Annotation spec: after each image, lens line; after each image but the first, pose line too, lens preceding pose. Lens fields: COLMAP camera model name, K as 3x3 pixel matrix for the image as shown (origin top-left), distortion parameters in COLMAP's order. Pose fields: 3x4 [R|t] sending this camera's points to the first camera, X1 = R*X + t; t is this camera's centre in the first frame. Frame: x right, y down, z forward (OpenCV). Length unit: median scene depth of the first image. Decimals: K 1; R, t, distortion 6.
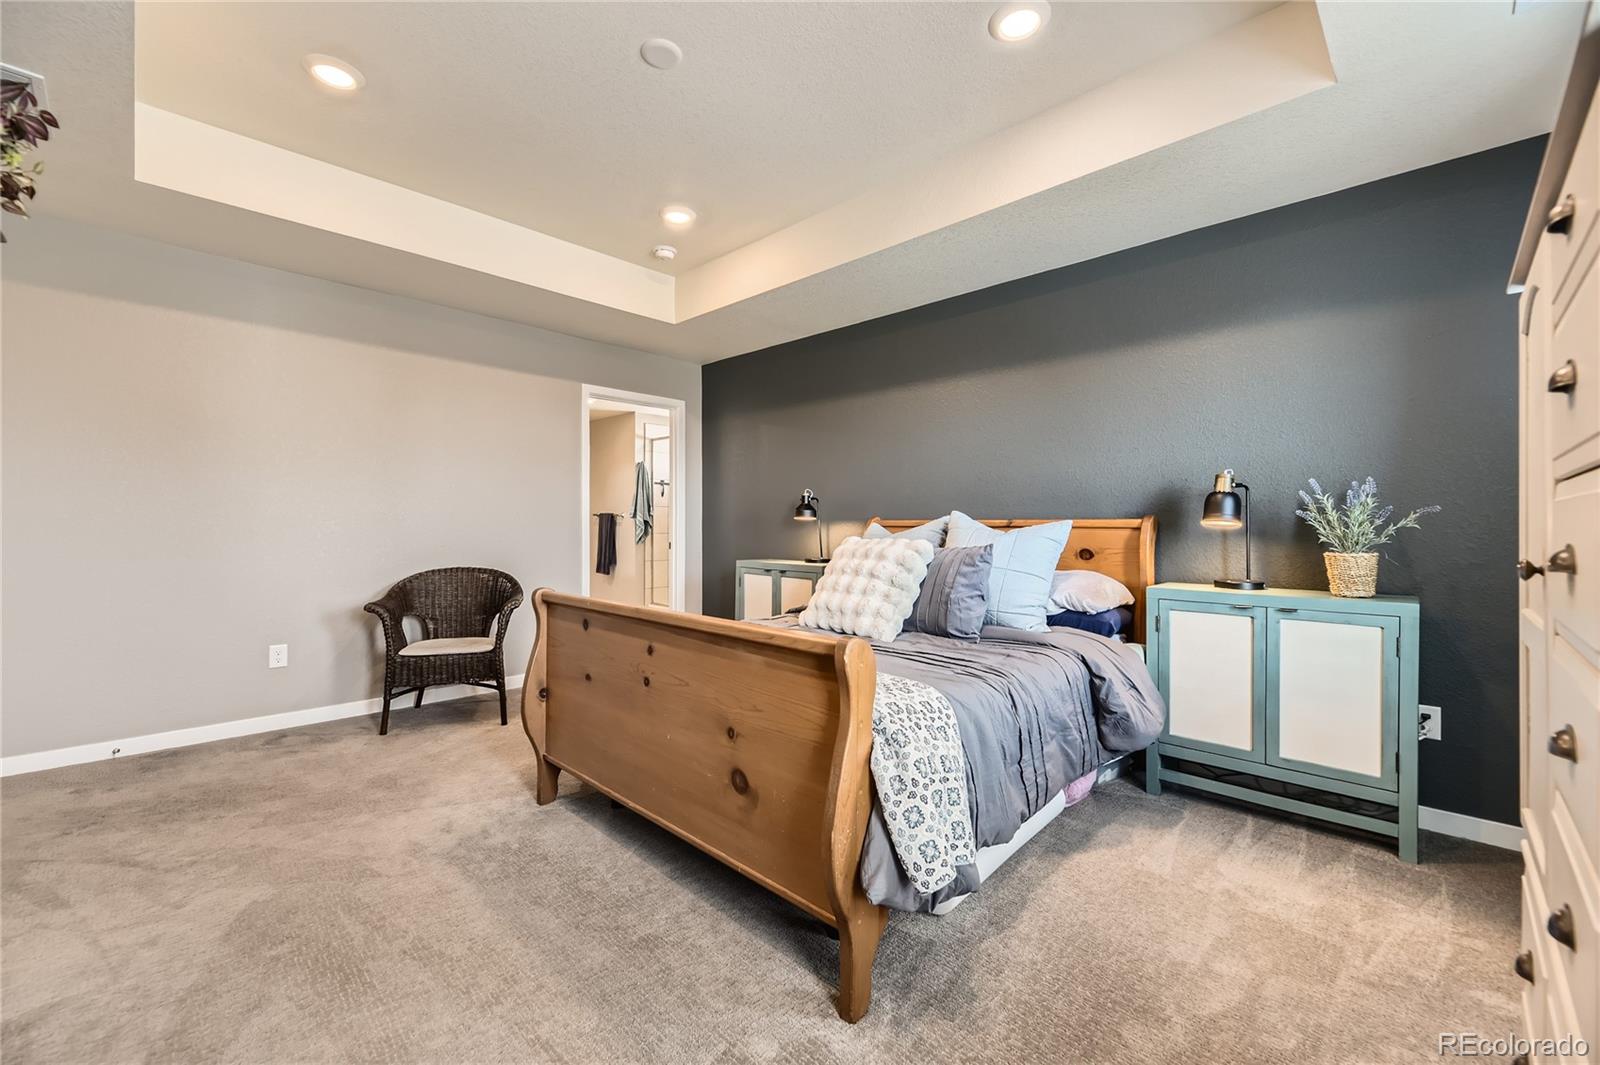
lens RADIAL K [[641.6, 0, 800.0], [0, 641.6, 532.5], [0, 0, 1]] dist [0.012517, 0.000451]
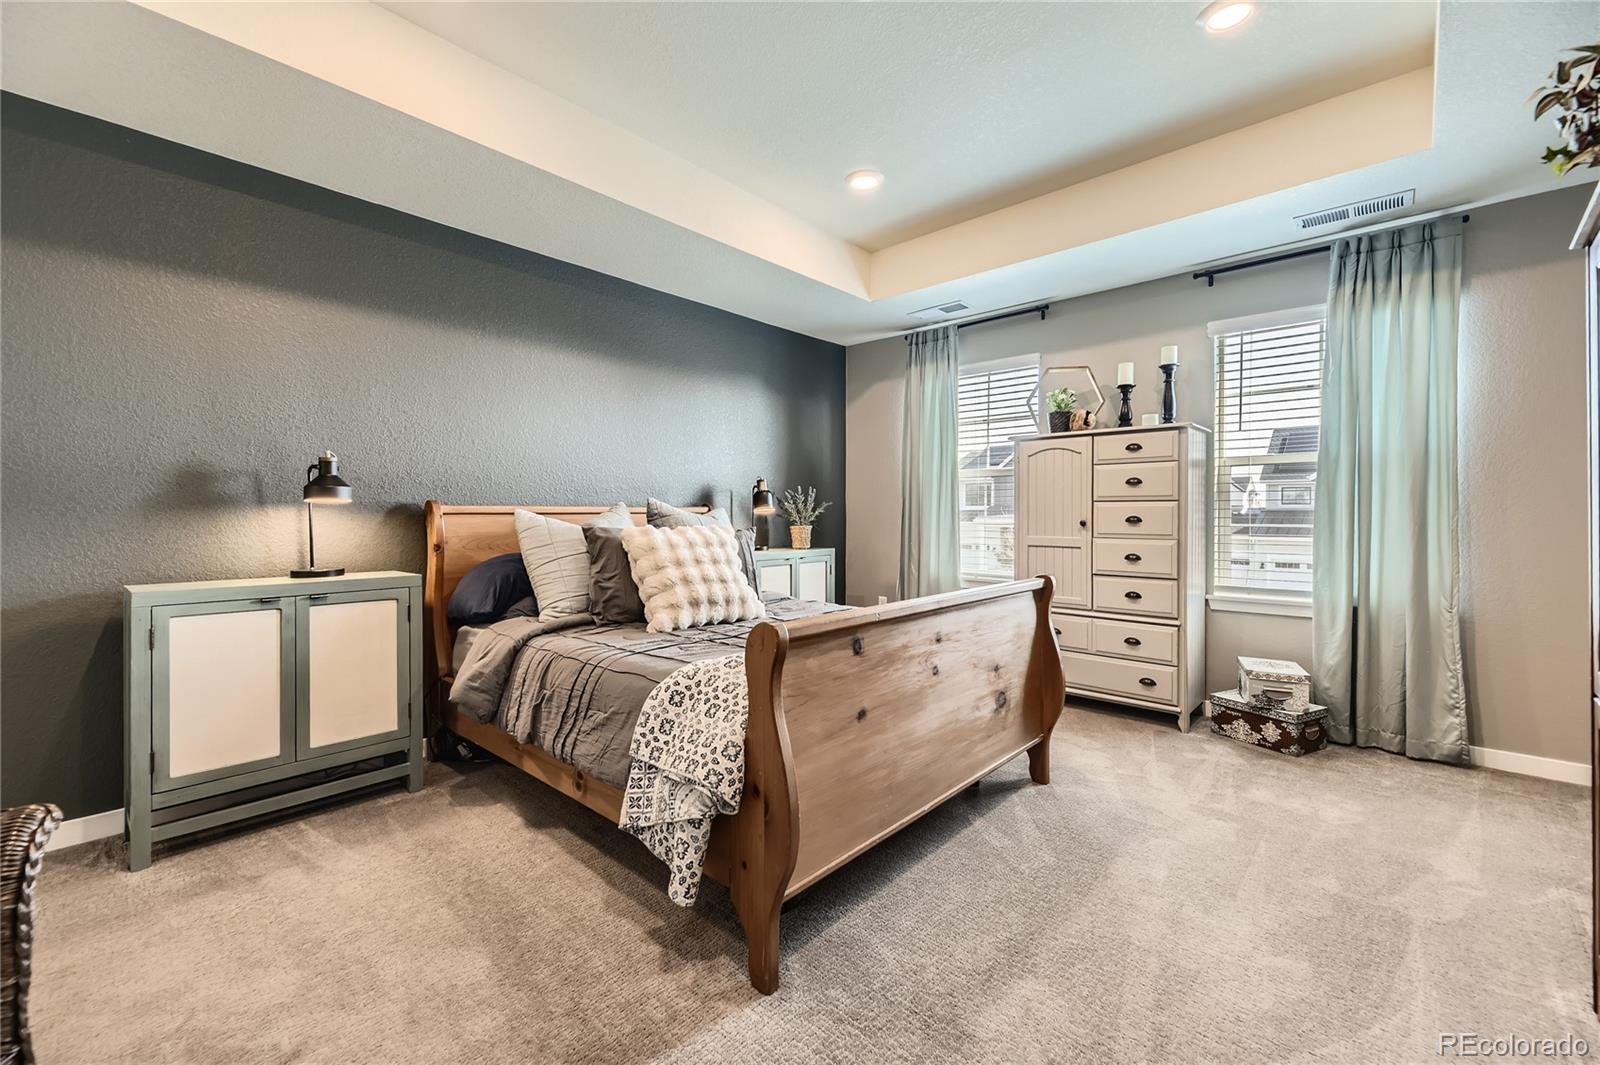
lens RADIAL K [[667.0, 0, 810.4], [0, 667.0, 510.4], [0, 0, 1]] dist [0.012053, -0.000252]
pose [[-0.040774, -0.000512, 0.999168, -0.322279], [0.009618, 0.999953, 0.000905, -0.004587], [-0.999122, 0.009647, -0.040767, 0.314232]]
